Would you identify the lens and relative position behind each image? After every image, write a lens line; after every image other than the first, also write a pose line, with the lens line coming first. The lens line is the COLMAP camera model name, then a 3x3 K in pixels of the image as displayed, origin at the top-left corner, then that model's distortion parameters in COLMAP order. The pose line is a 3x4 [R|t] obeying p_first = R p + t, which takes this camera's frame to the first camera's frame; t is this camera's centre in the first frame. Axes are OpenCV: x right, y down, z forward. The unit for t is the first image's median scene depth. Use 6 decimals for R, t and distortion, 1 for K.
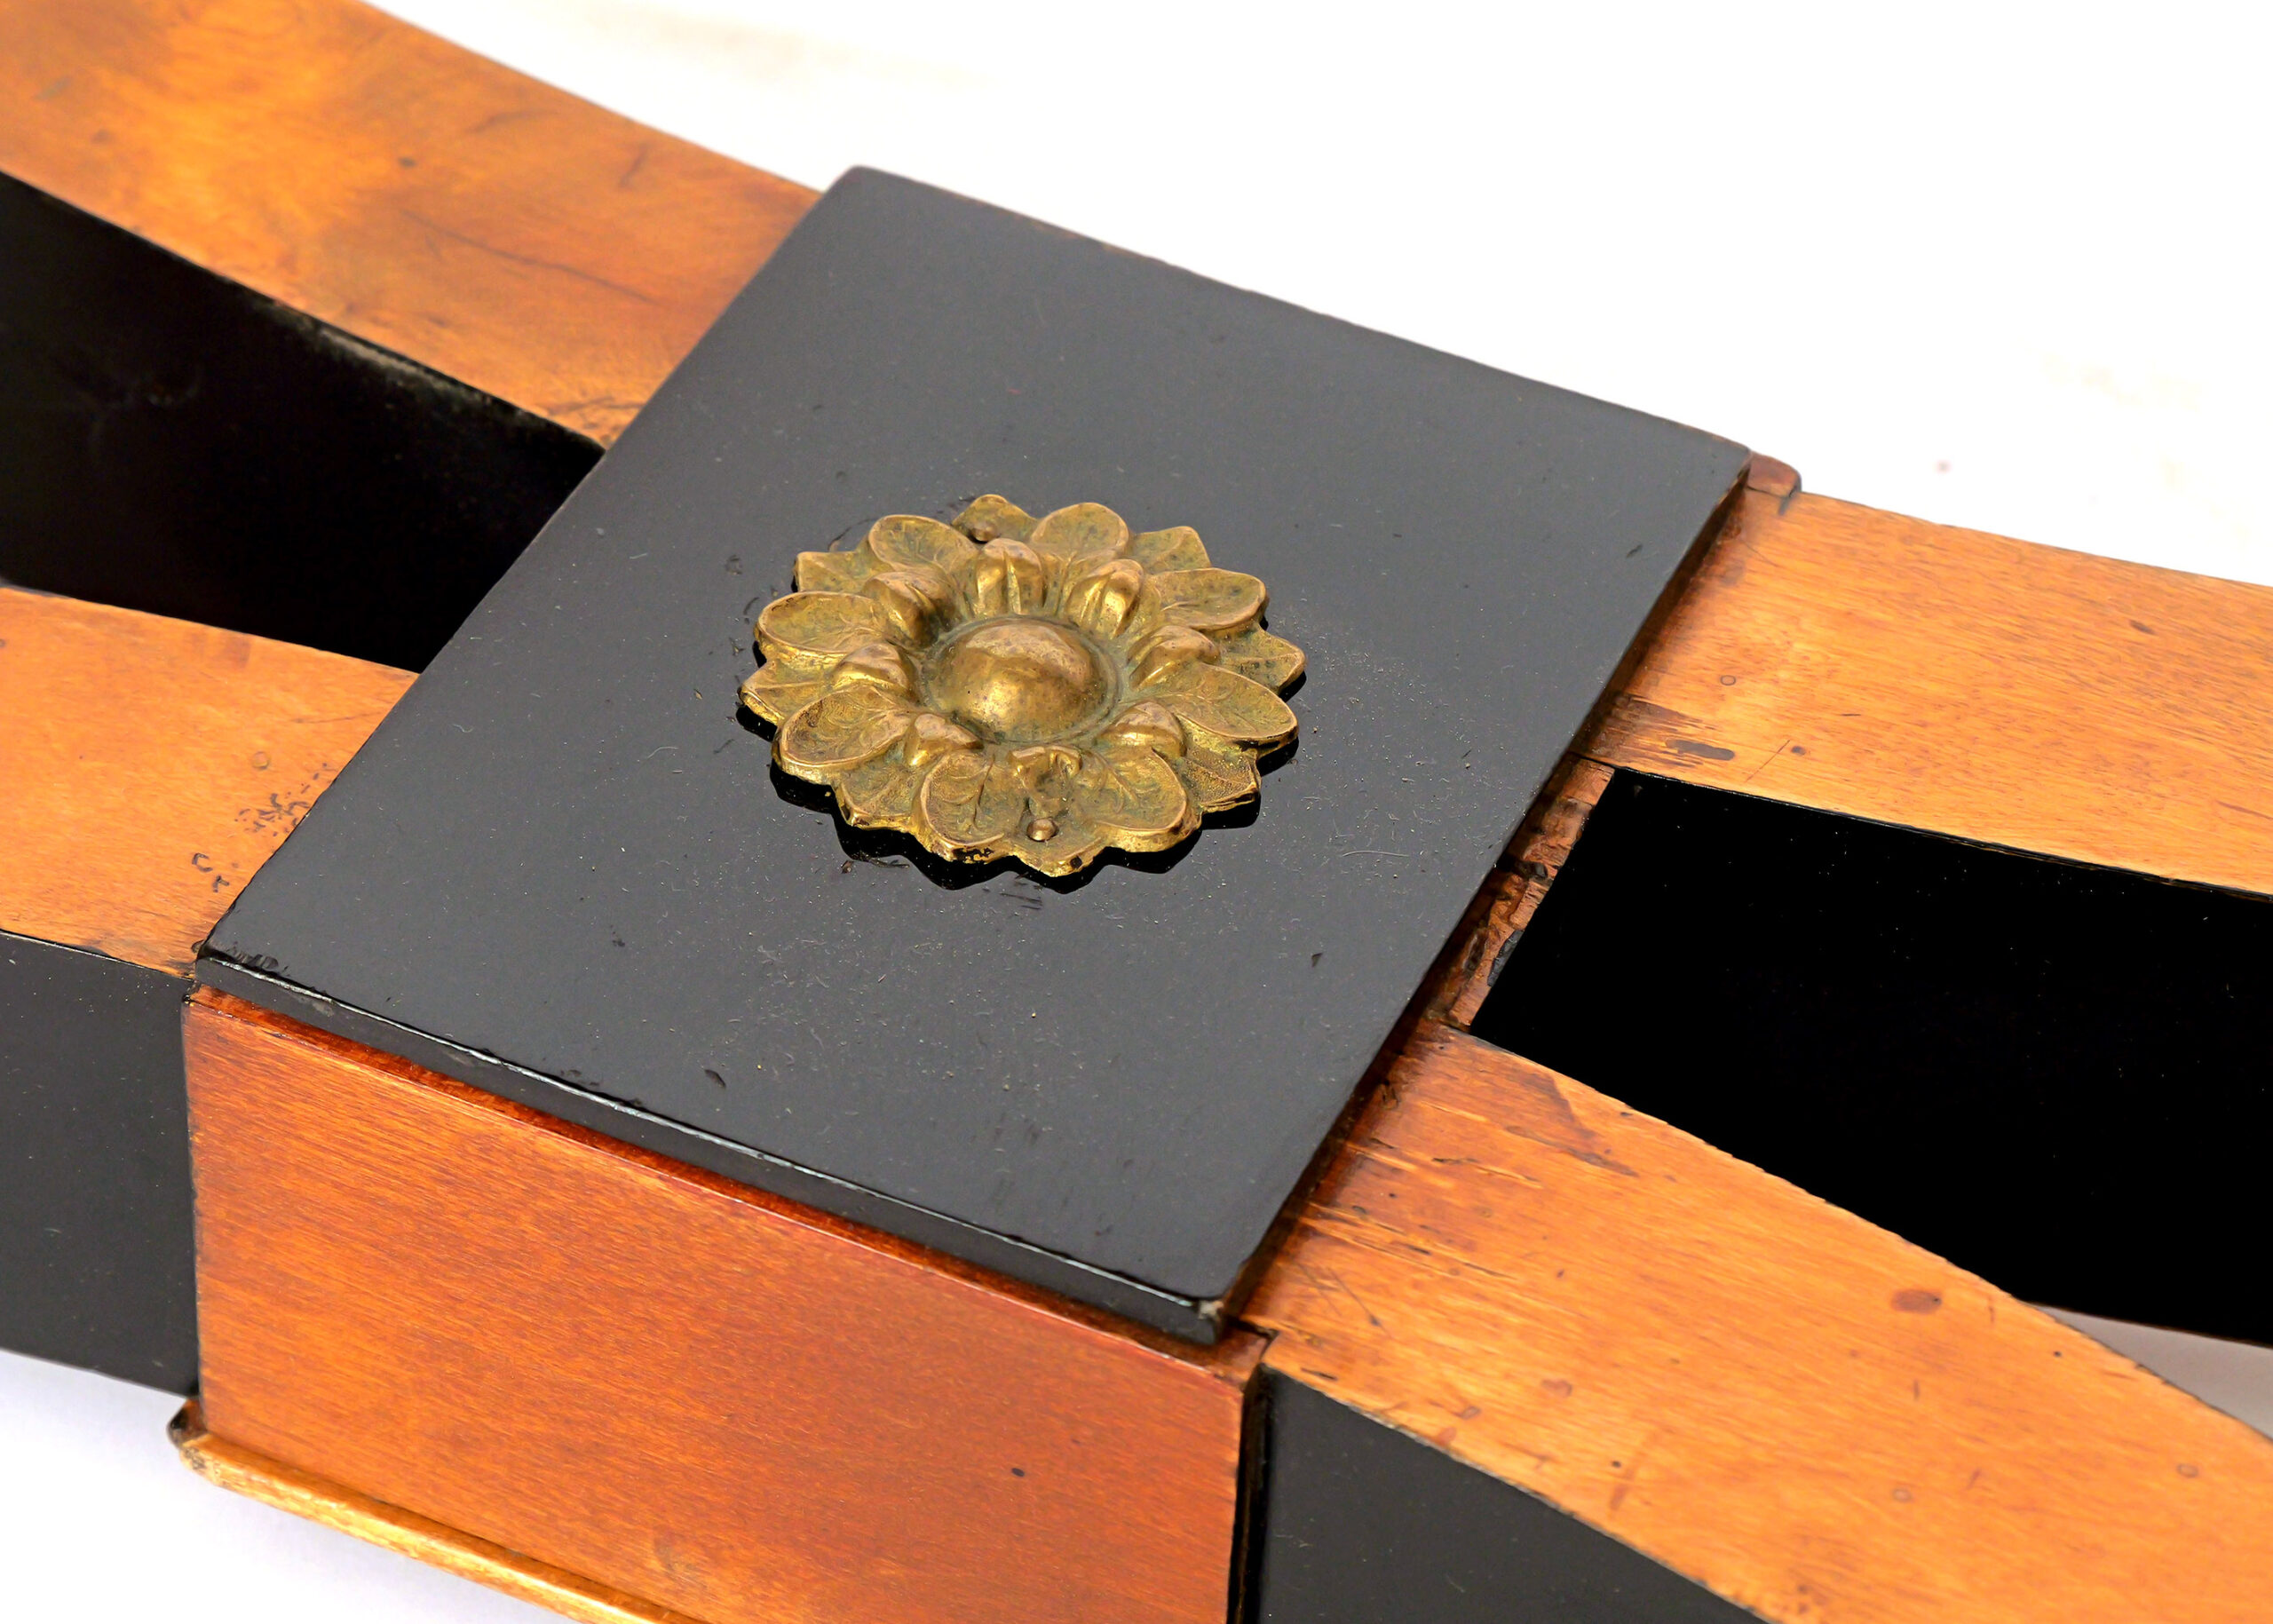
lens RADIAL K [[7820.5, 0, 1136.6], [0, 7820.5, 811.2], [0, 0, 1]] dist [0.056609, 0.000000]
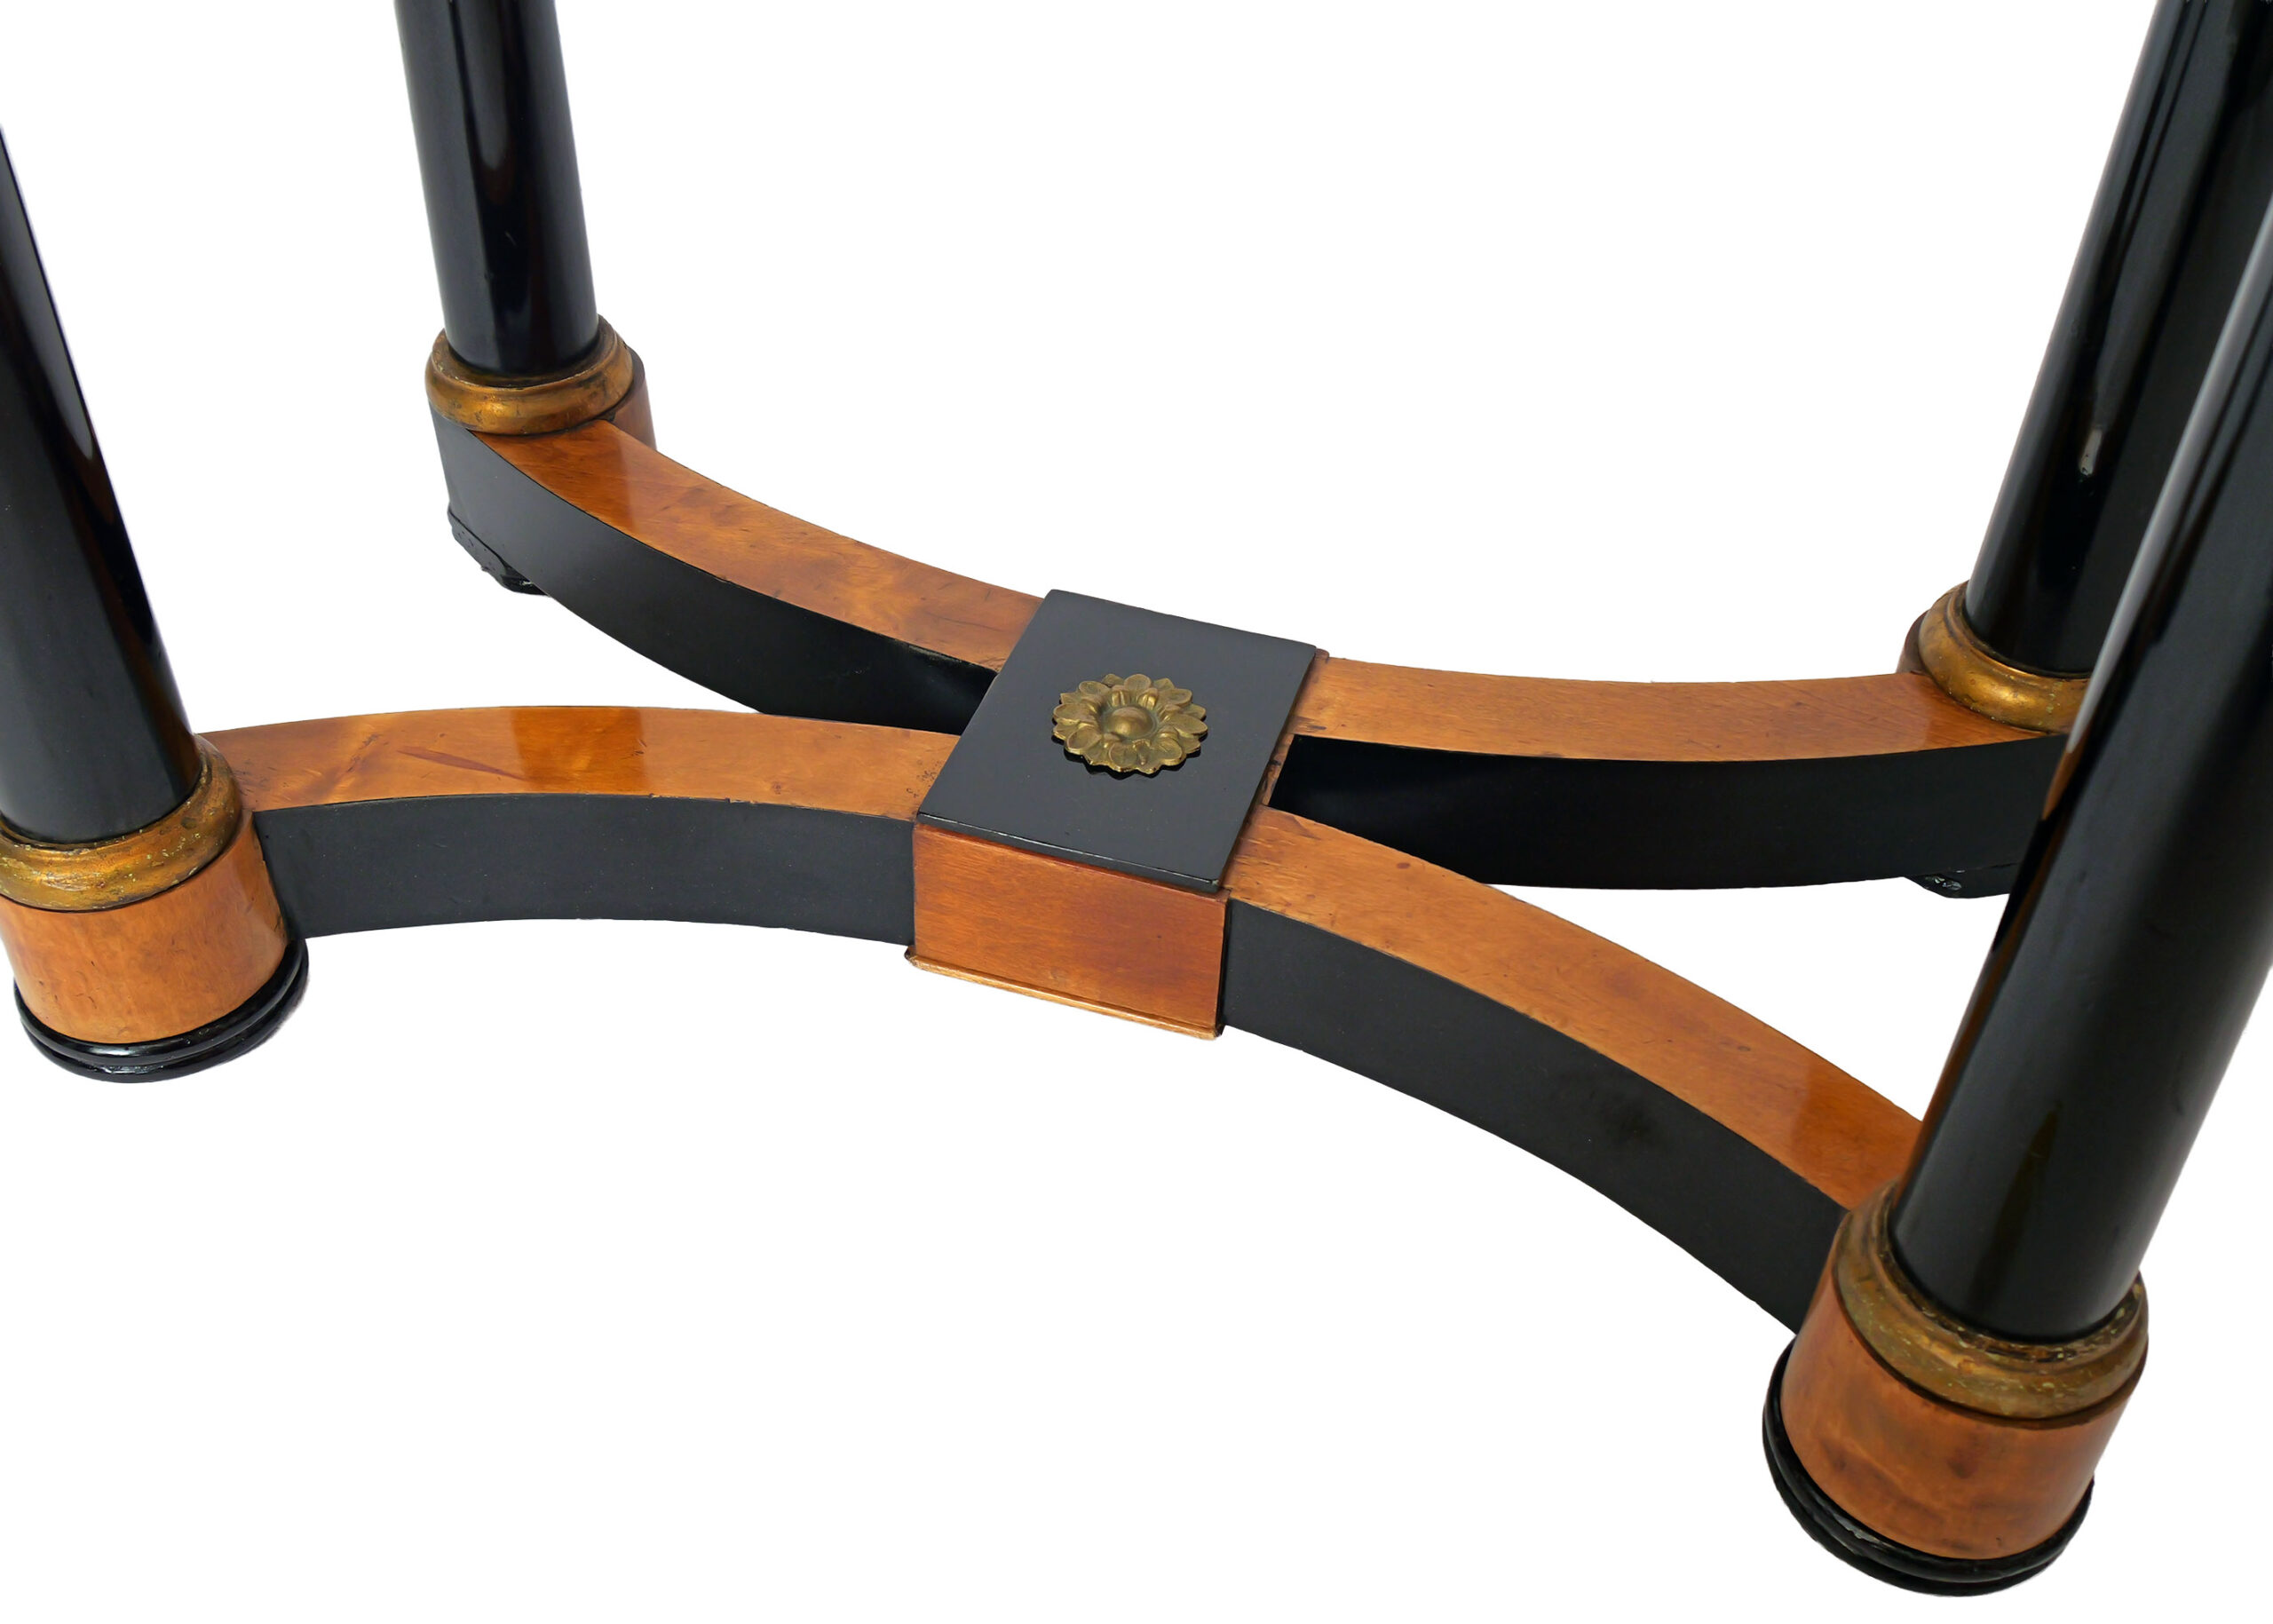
lens RADIAL K [[2571.3, 0, 1136.5], [0, 2571.3, 814.3], [0, 0, 1]] dist [0.000381, 0.000000]
pose [[0.993314, -0.085995, 0.077023, -0.106619], [0.087338, 0.996077, -0.014244, 0.042356], [-0.075496, 0.020875, 0.996928, -0.170376]]
